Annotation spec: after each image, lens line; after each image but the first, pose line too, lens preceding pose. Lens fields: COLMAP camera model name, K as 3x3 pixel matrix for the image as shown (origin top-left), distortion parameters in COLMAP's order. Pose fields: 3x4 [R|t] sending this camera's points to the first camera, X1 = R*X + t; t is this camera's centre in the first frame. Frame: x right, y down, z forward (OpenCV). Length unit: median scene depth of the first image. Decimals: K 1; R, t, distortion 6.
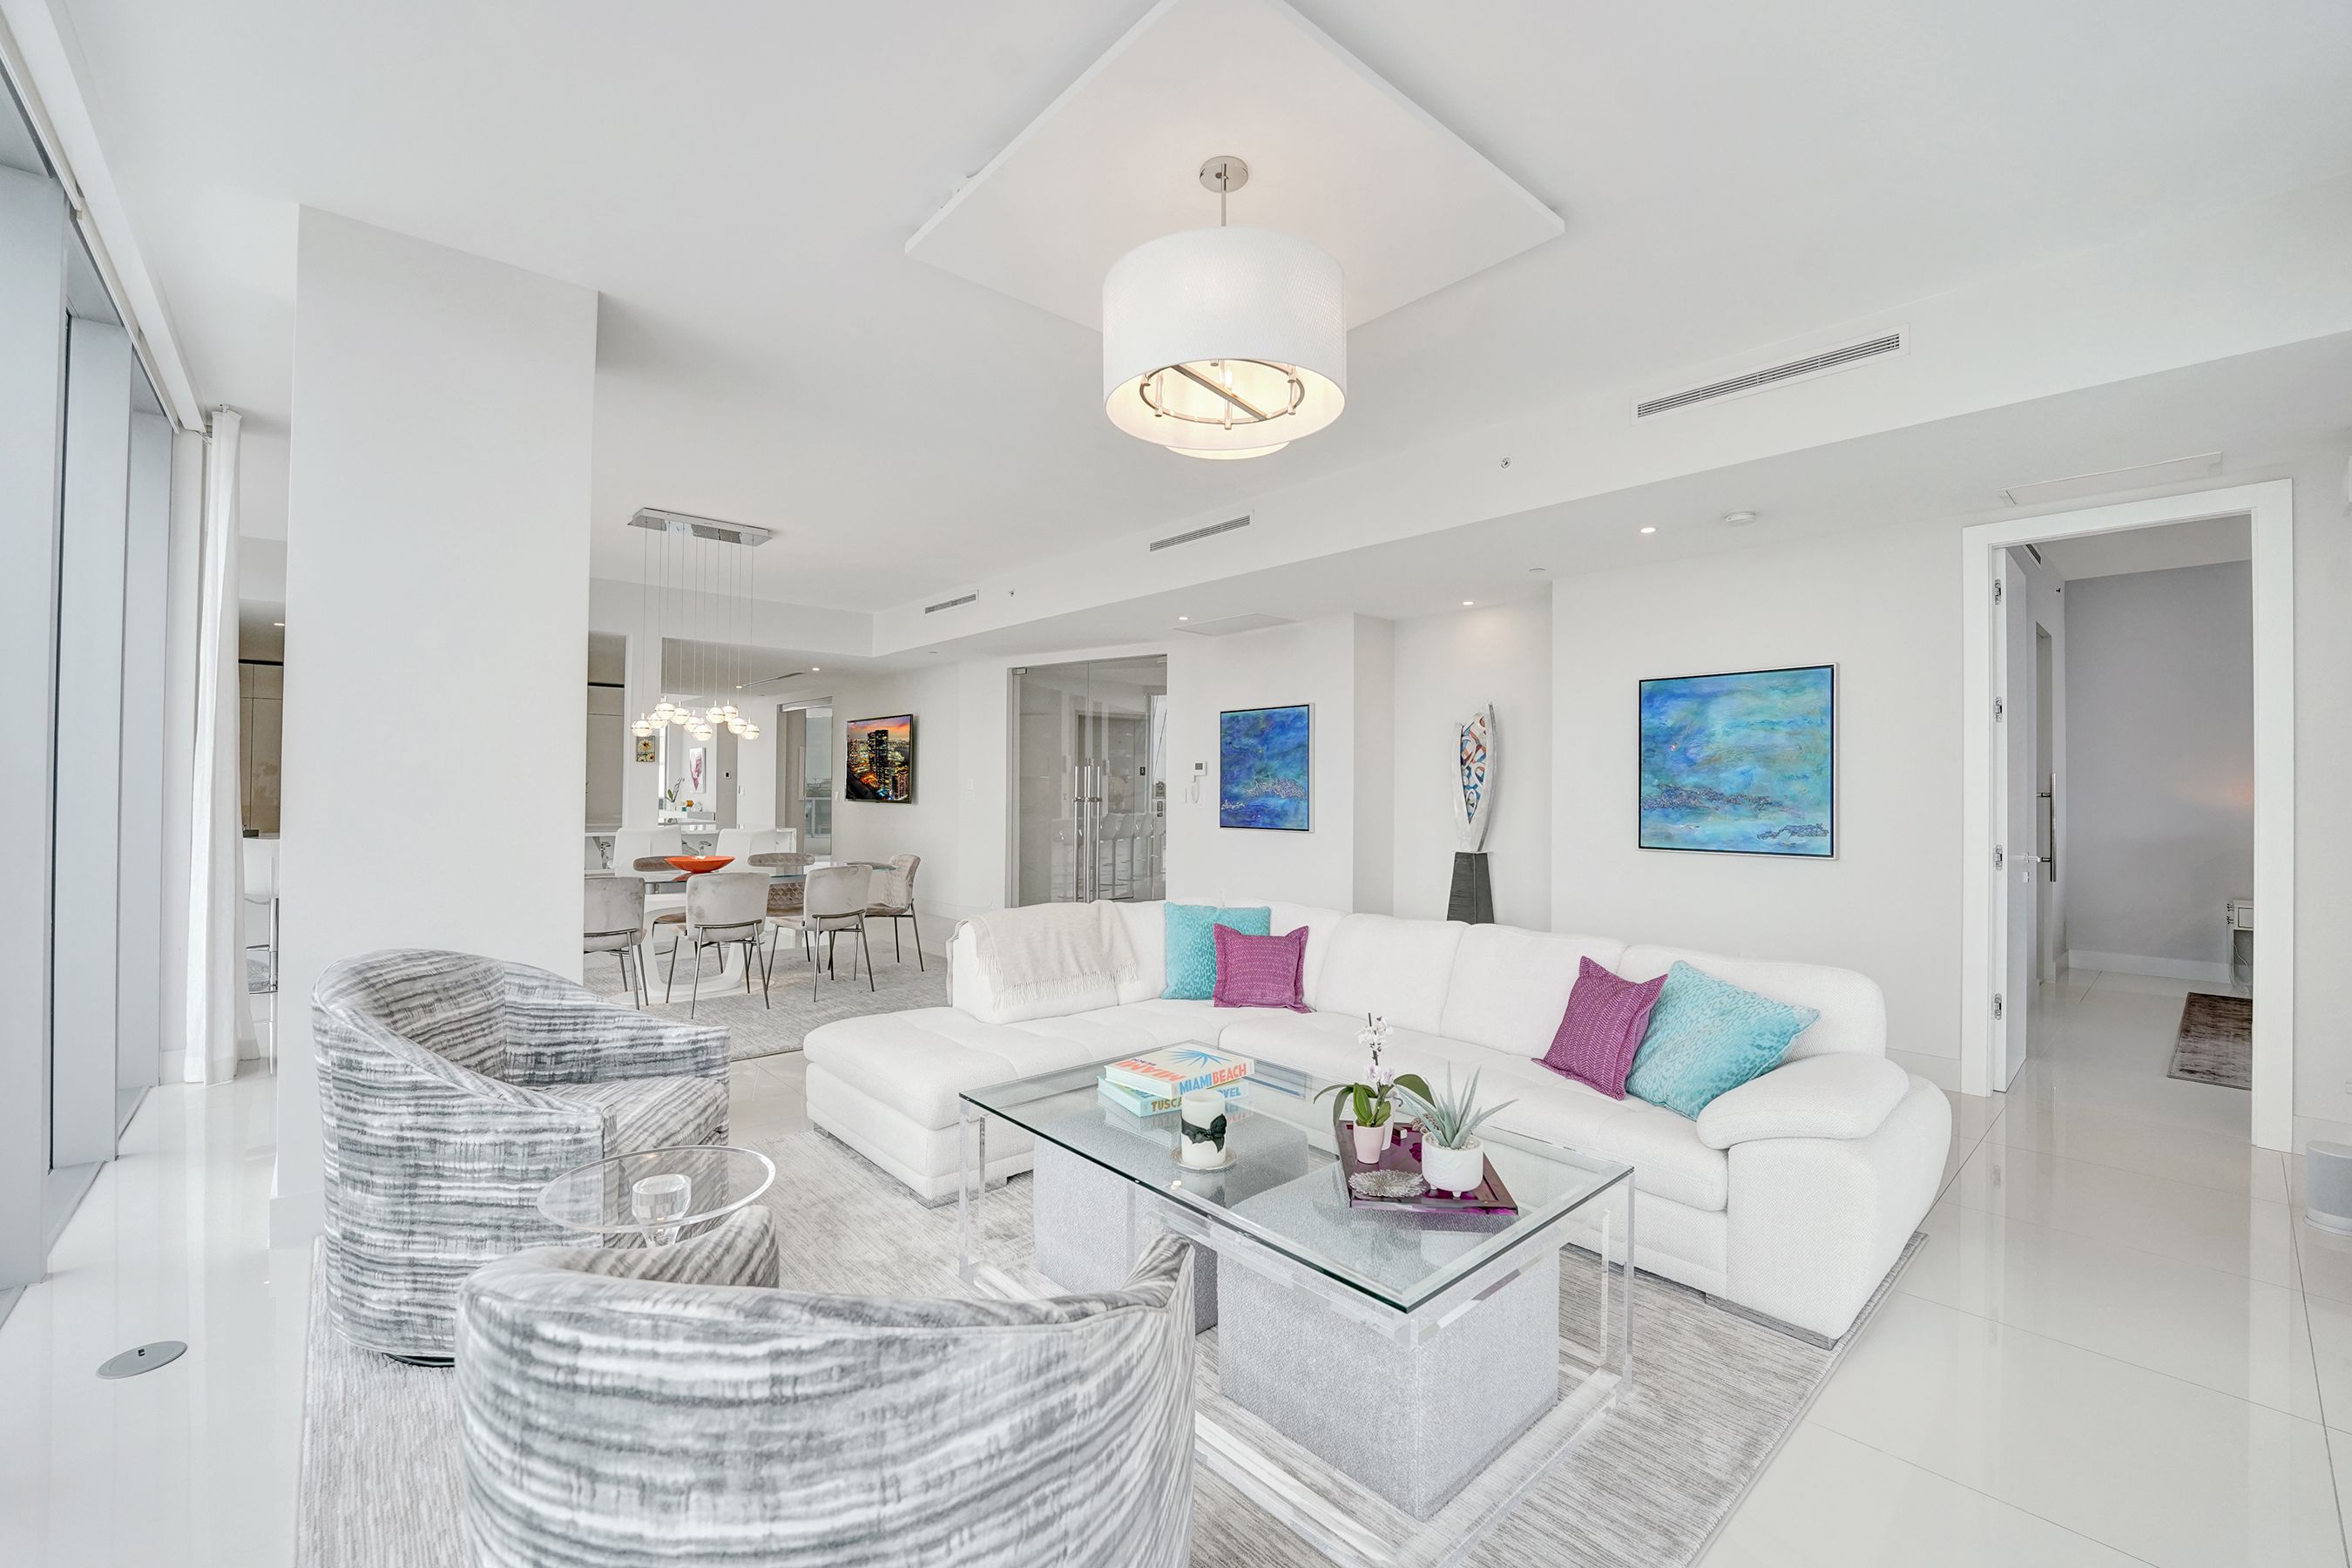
lens RADIAL K [[952.4, 0, 1176.0], [0, 952.4, 784.0], [0, 0, 1]] dist [-0.016666, 0.000092]
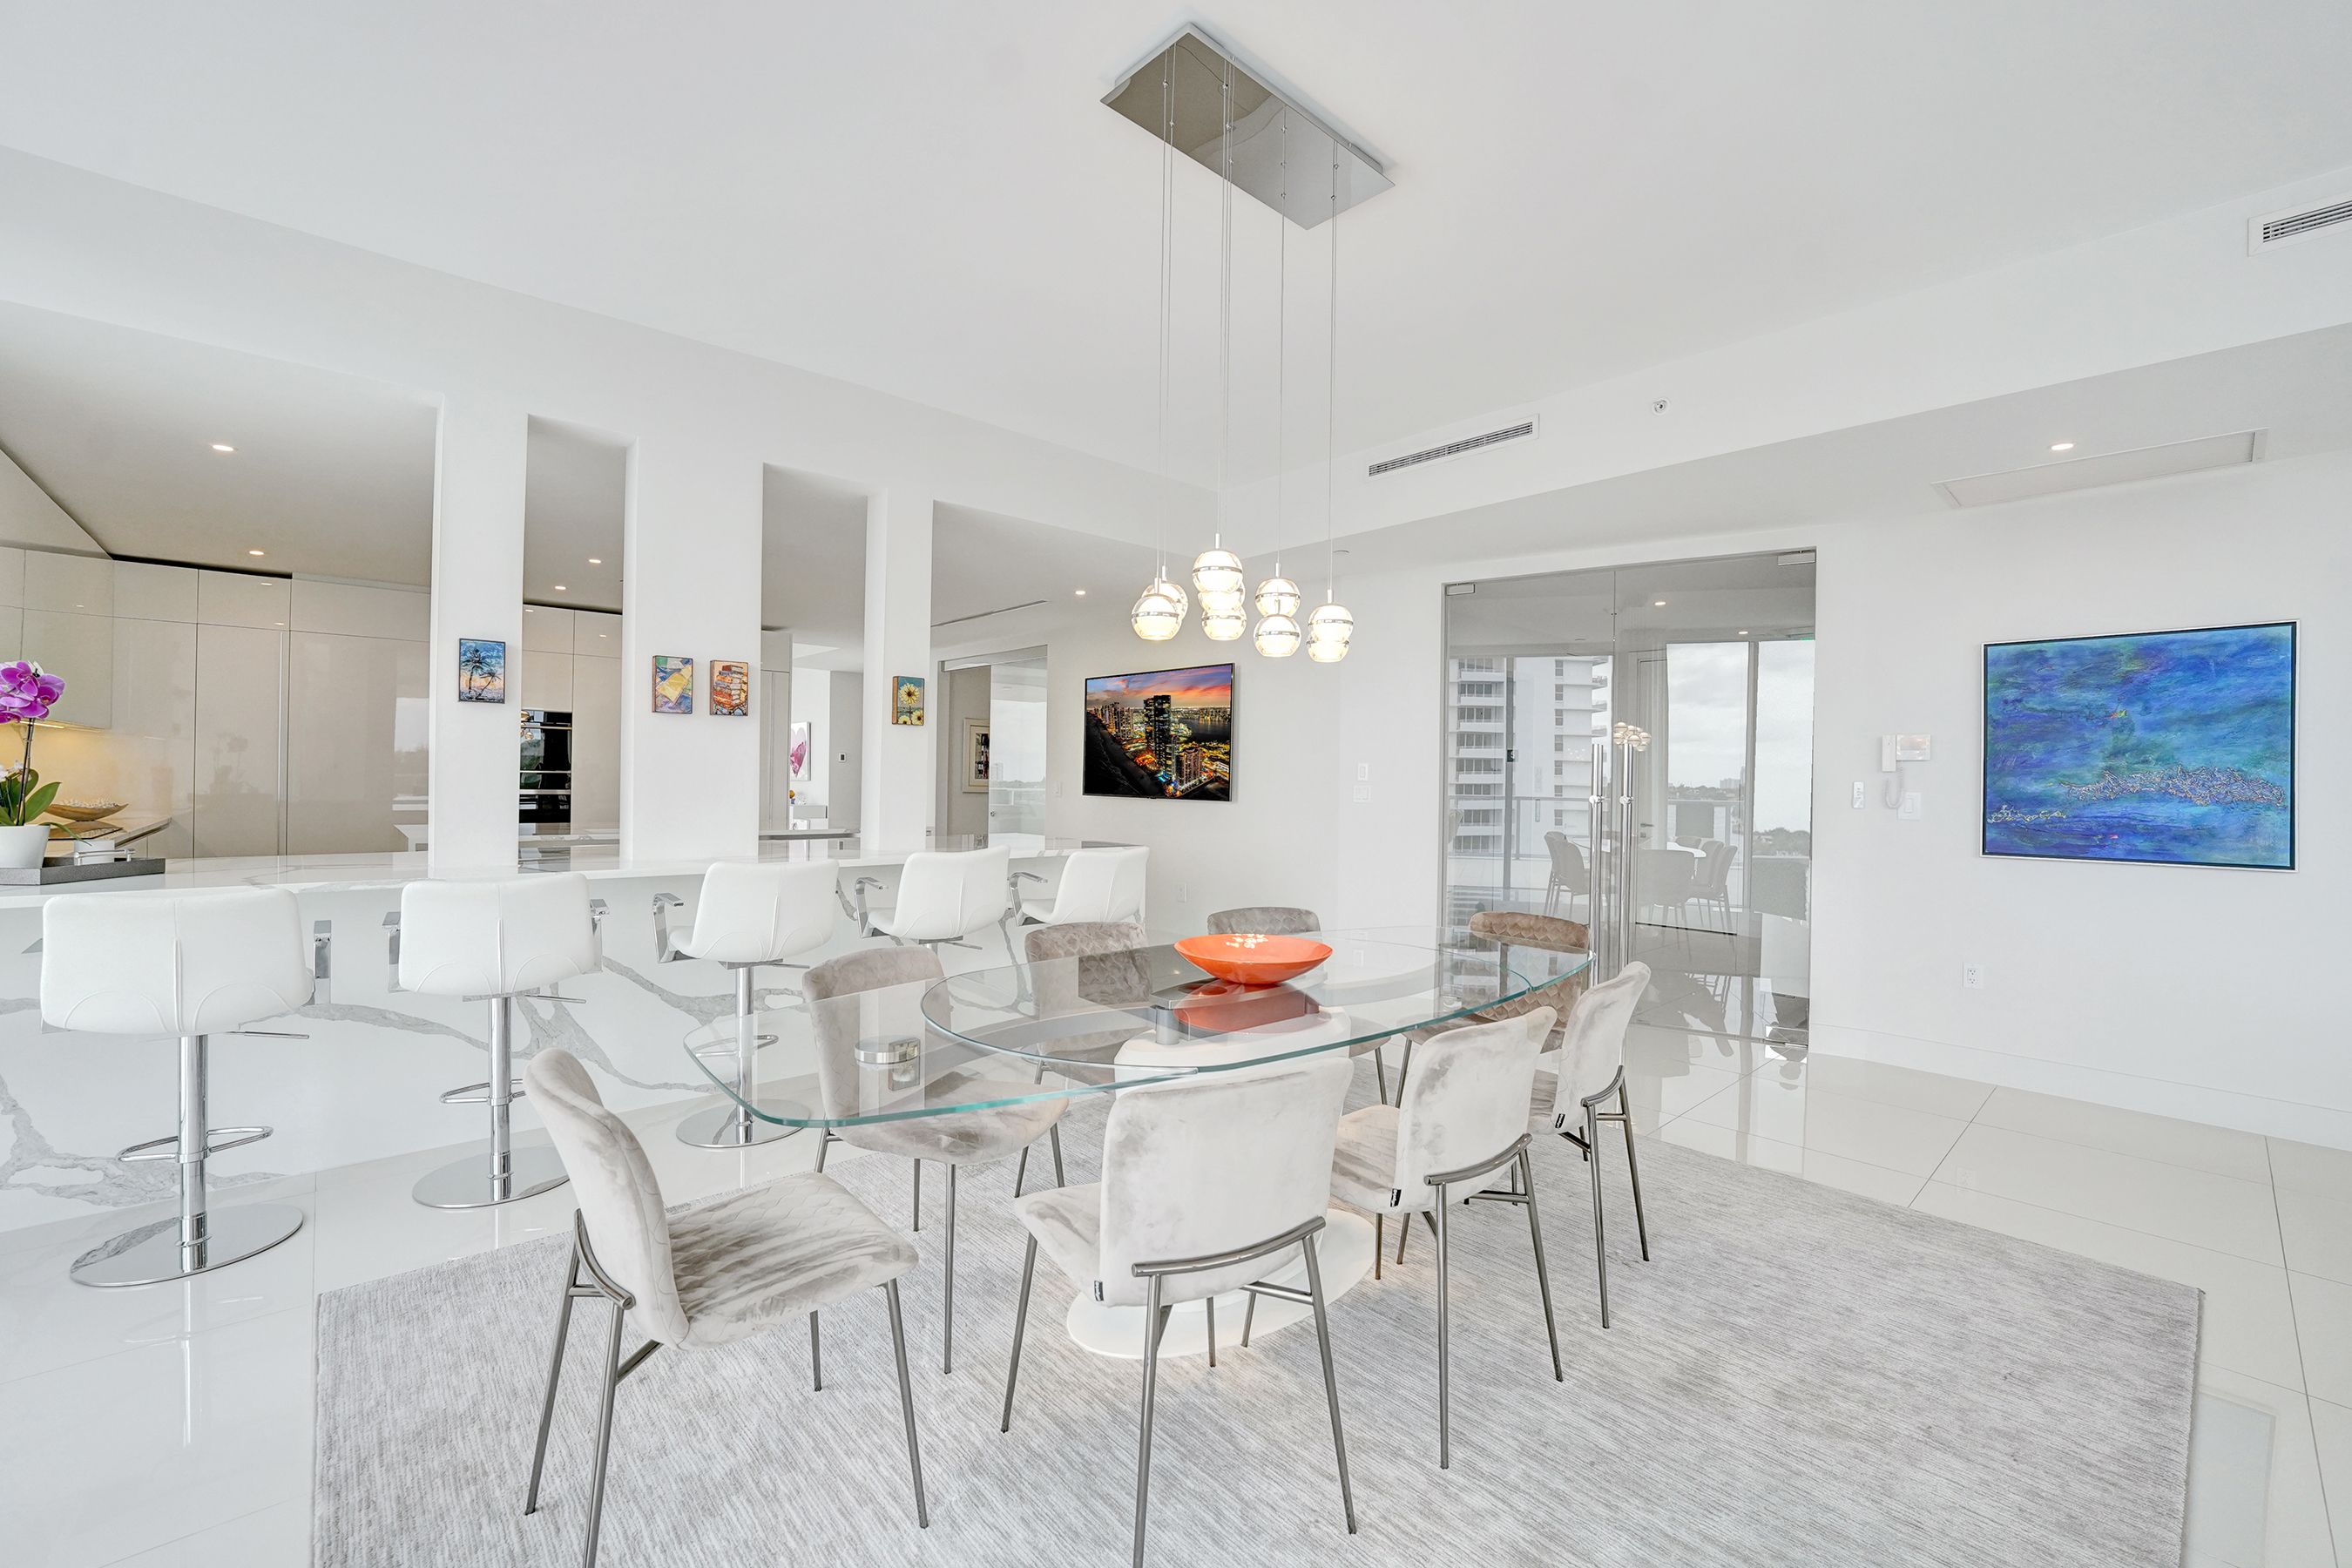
lens RADIAL K [[959.4, 0, 1171.4], [0, 959.4, 788.2], [0, 0, 1]] dist [-0.022949, 0.000157]
pose [[0.999965, 0.006967, -0.004593, -0.429577], [-0.006879, 0.999800, 0.018776, 0.000361], [0.004723, -0.018744, 0.999813, 0.469389]]
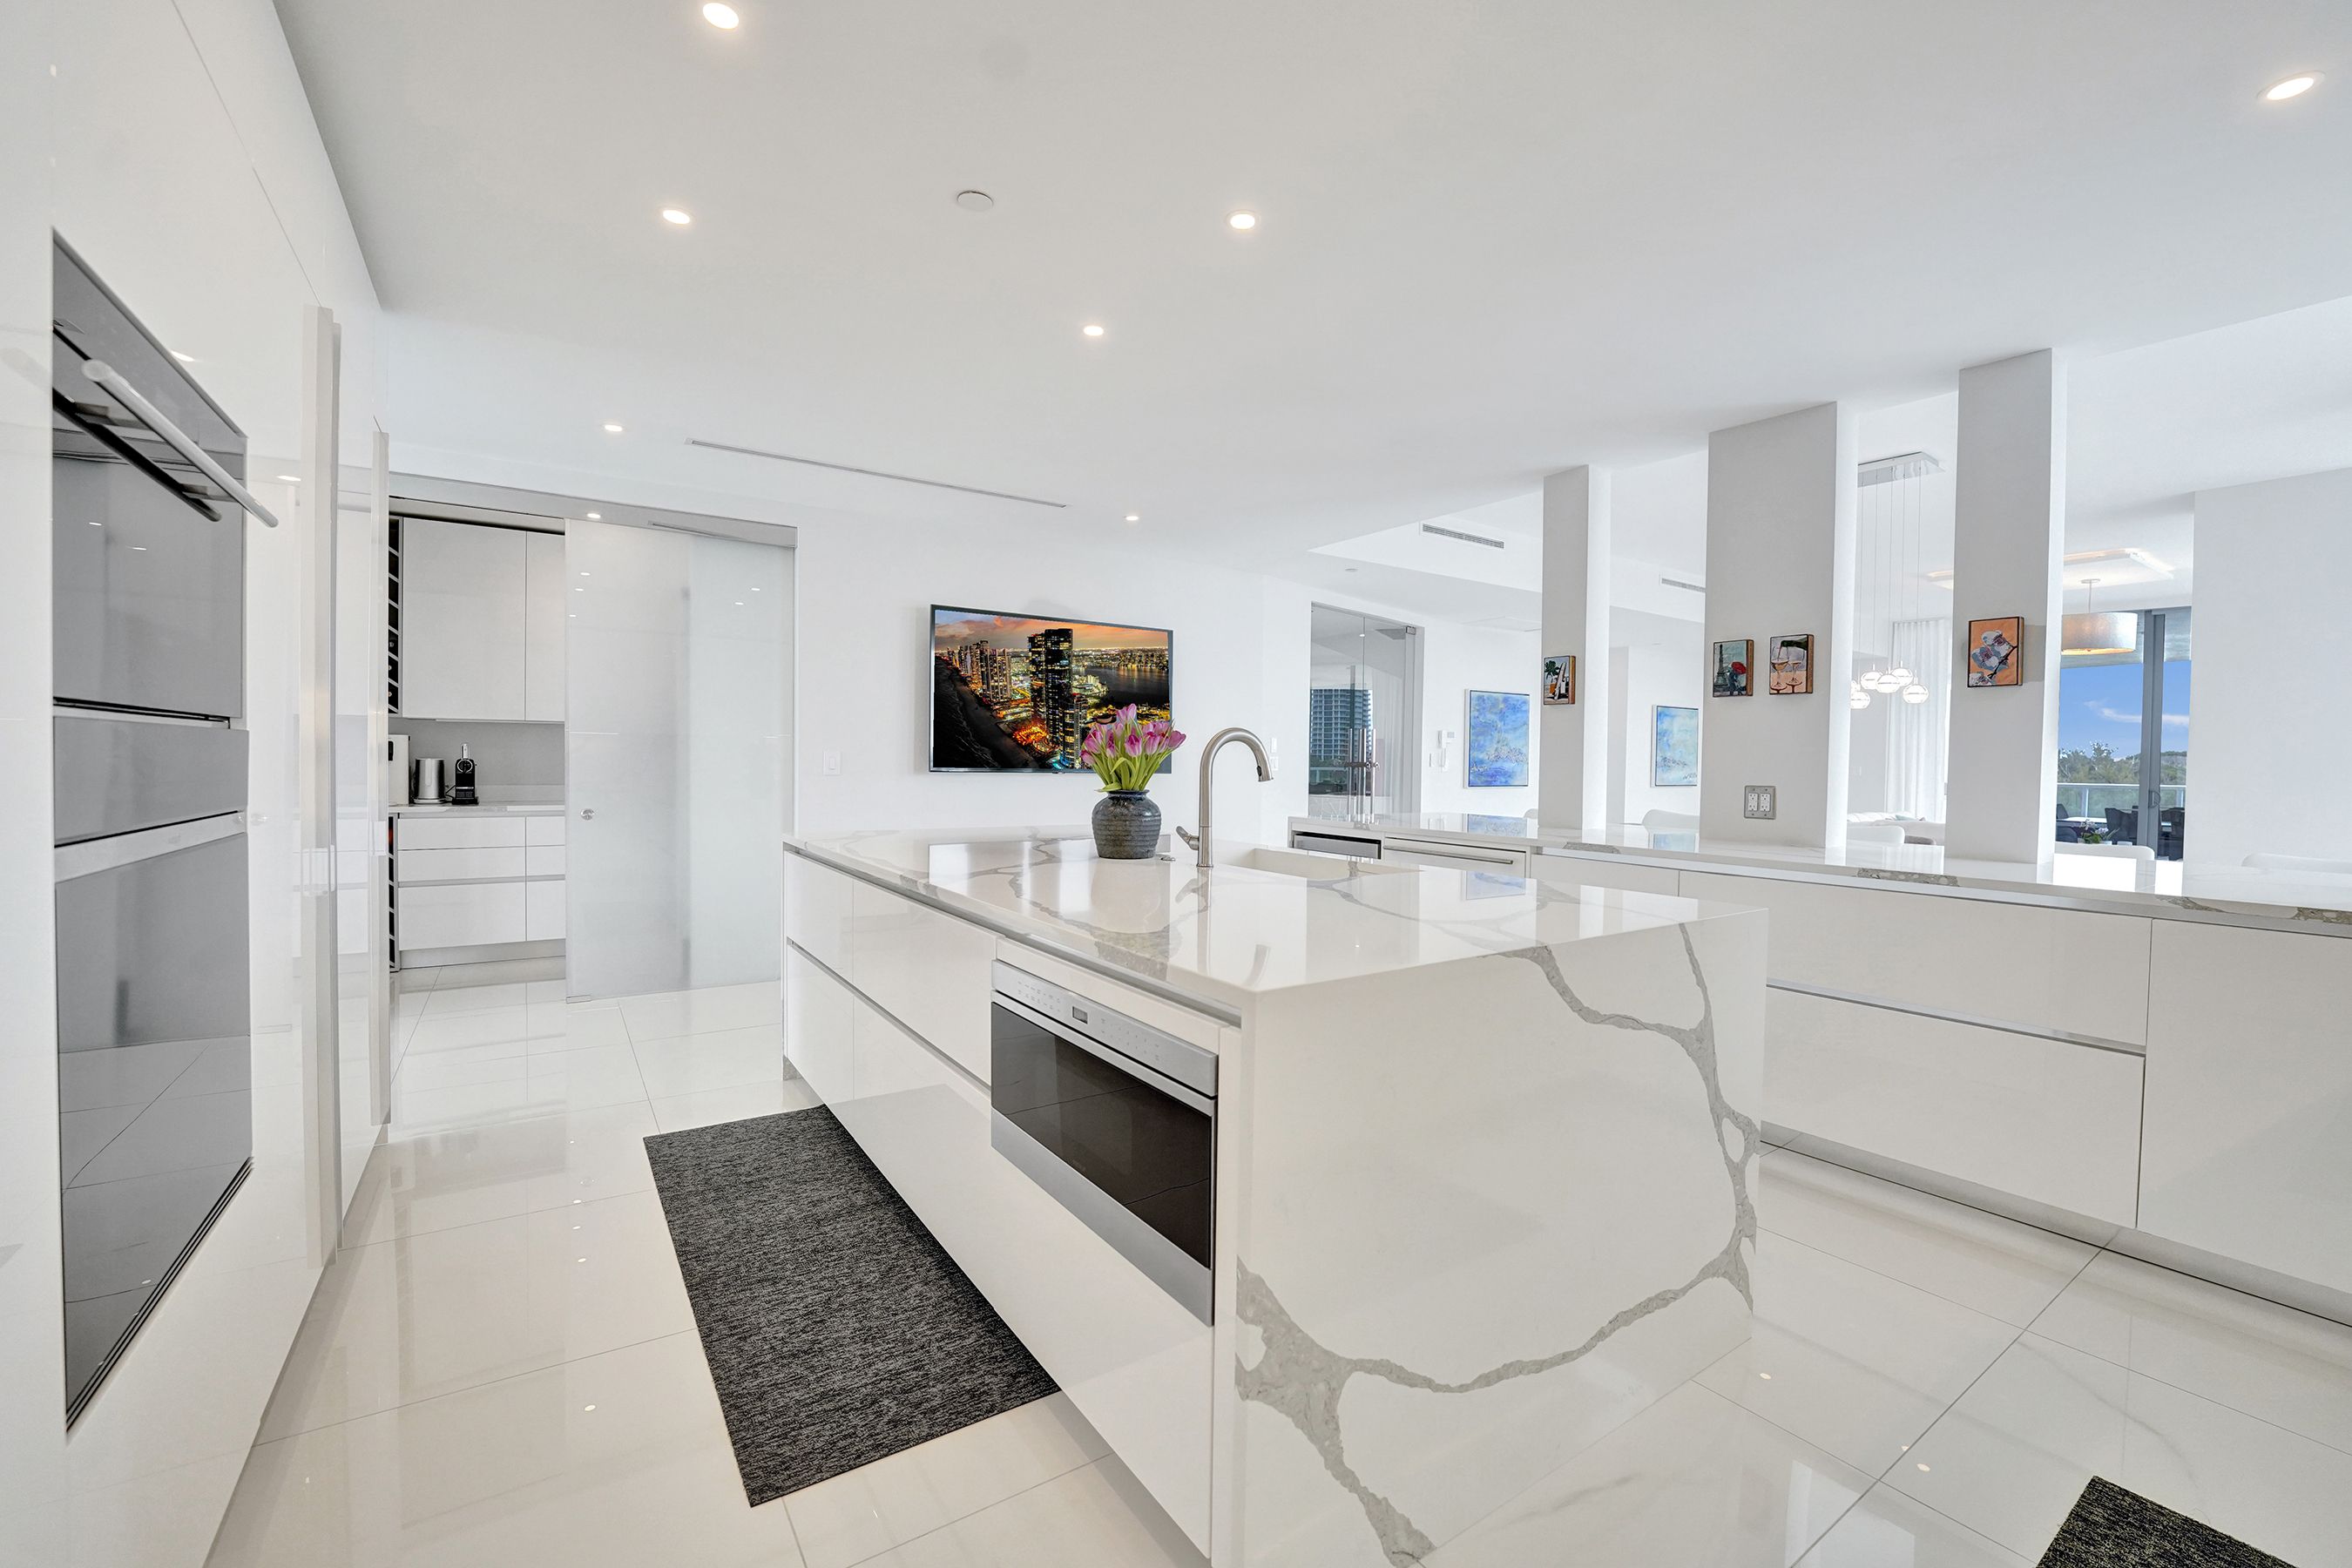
lens RADIAL K [[959.4, 0, 1171.4], [0, 959.4, 788.2], [0, 0, 1]] dist [-0.022949, 0.000157]
pose [[0.142785, -0.031111, 0.989265, -1.232747], [-0.016695, 0.999288, 0.033836, 0.013314], [-0.989613, -0.021347, 0.142164, 1.233345]]
